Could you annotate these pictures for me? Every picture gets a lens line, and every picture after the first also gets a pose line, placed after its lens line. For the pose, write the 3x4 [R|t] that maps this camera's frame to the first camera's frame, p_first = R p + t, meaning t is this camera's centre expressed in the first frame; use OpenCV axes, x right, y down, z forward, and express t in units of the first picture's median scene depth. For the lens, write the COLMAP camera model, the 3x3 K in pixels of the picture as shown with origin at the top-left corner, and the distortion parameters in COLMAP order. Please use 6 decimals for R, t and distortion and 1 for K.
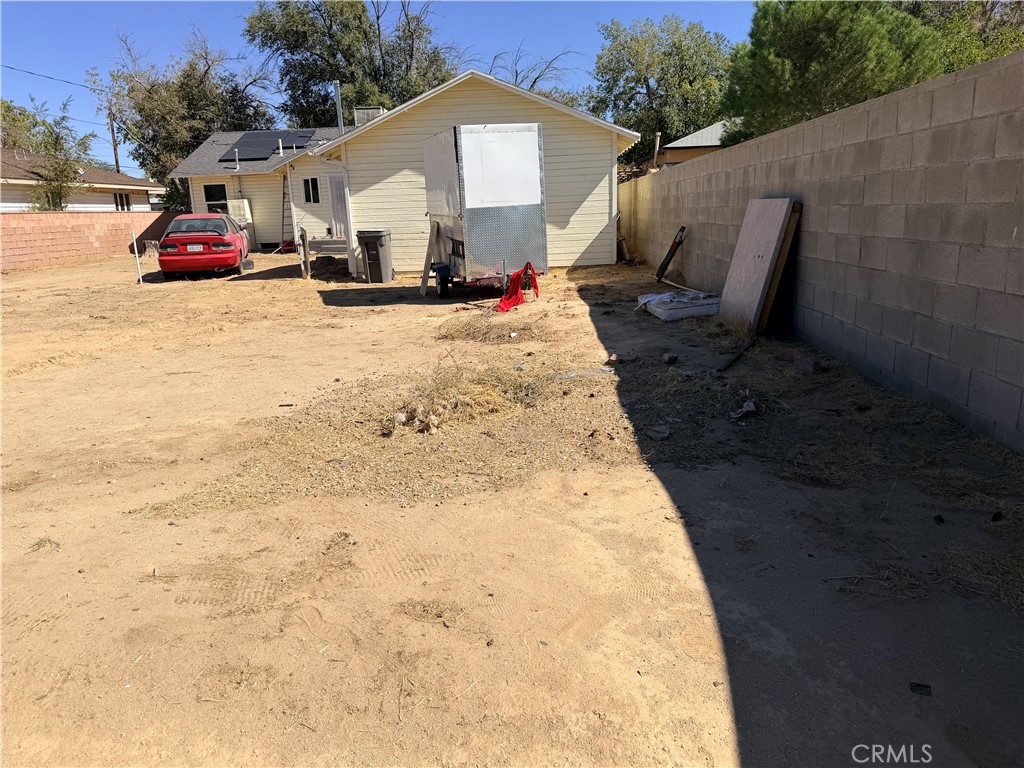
lens RADIAL K [[754.0, 0, 512.0], [0, 754.0, 384.0], [0, 0, 1]] dist [0.086392, -0.103845]
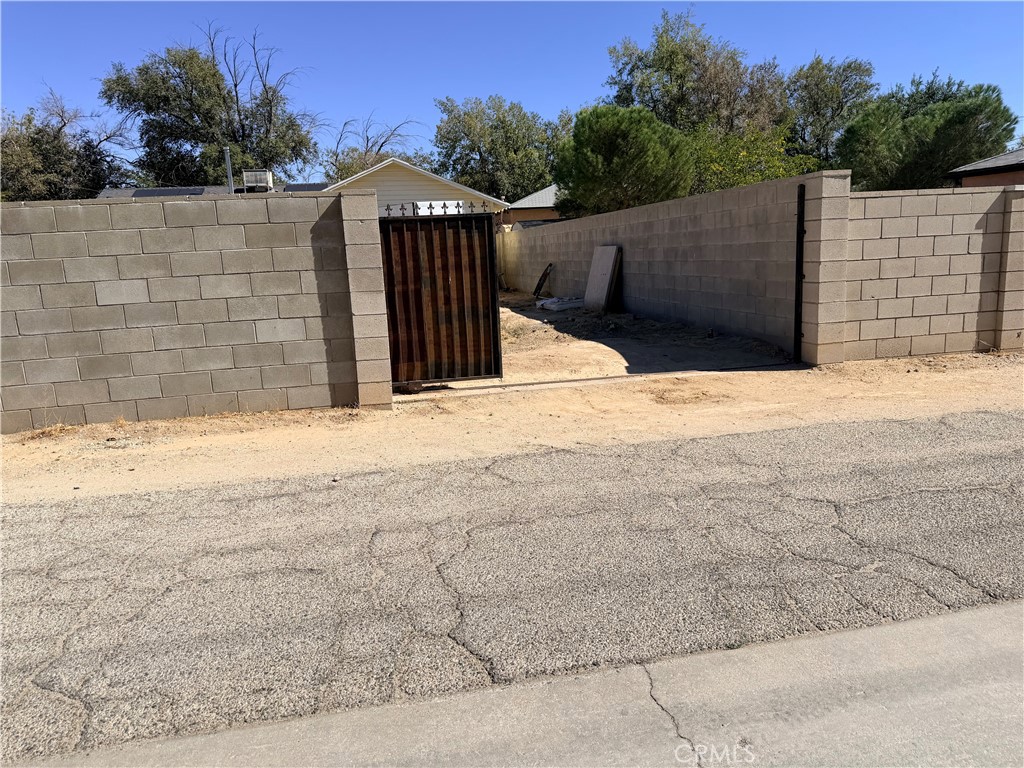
lens RADIAL K [[721.0, 0, 512.0], [0, 721.0, 384.0], [0, 0, 1]] dist [0.170562, -0.120754]
pose [[0.973882, -0.057245, 0.219722, -0.104386], [0.068902, 0.996574, -0.045751, 0.057456], [-0.216350, 0.059696, 0.974489, -0.239507]]
